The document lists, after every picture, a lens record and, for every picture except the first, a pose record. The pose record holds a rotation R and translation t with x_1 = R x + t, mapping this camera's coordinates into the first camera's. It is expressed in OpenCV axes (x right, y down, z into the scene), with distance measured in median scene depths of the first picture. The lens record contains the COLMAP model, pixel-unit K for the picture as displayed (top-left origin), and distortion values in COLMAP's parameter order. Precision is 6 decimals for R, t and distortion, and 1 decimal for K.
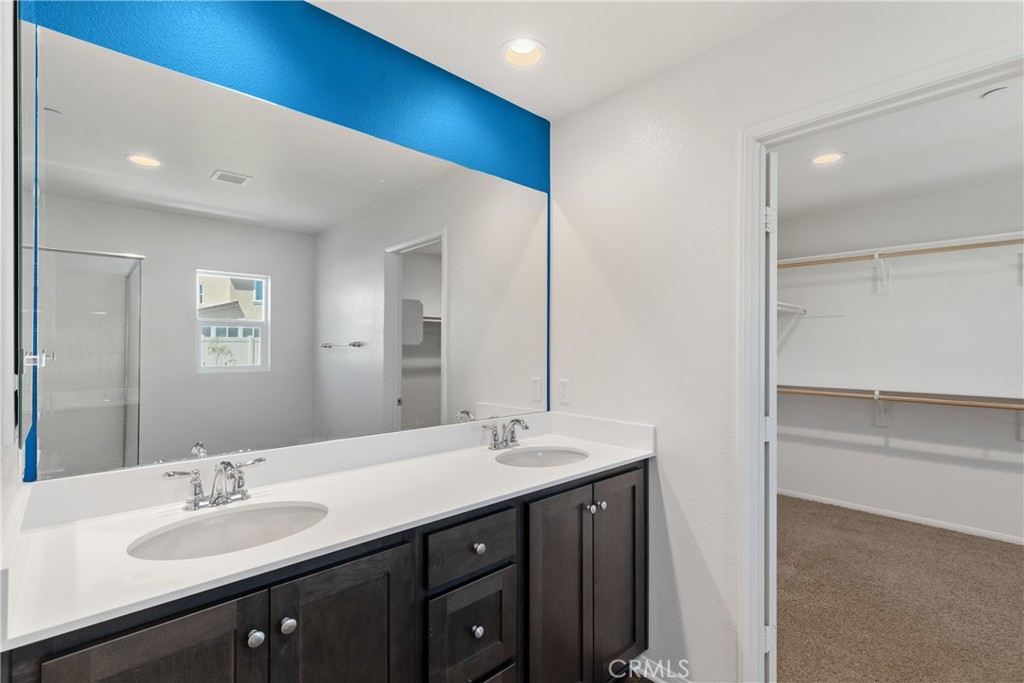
lens RADIAL K [[463.2, 0, 517.4], [0, 463.2, 347.7], [0, 0, 1]] dist [0.000421, 0.000103]
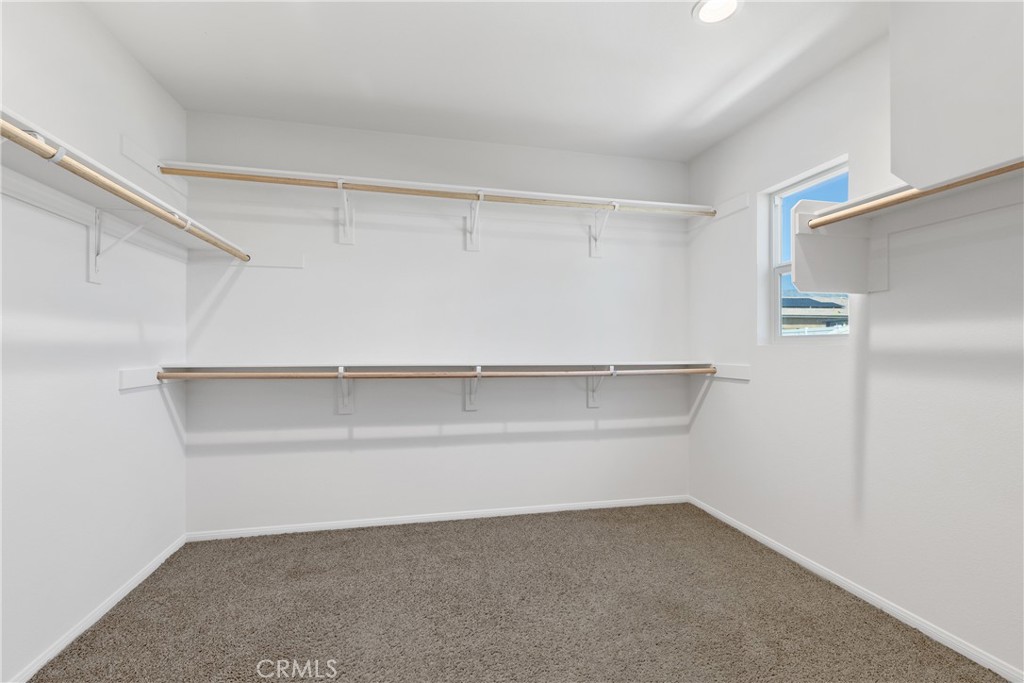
lens RADIAL K [[463.2, 0, 514.8], [0, 463.2, 348.2], [0, 0, 1]] dist [0.000421, 0.000103]
pose [[0.499560, -0.003752, 0.866271, 0.267641], [0.000608, 0.999992, 0.003980, 0.059525], [-0.866279, -0.001461, 0.499558, 0.381574]]
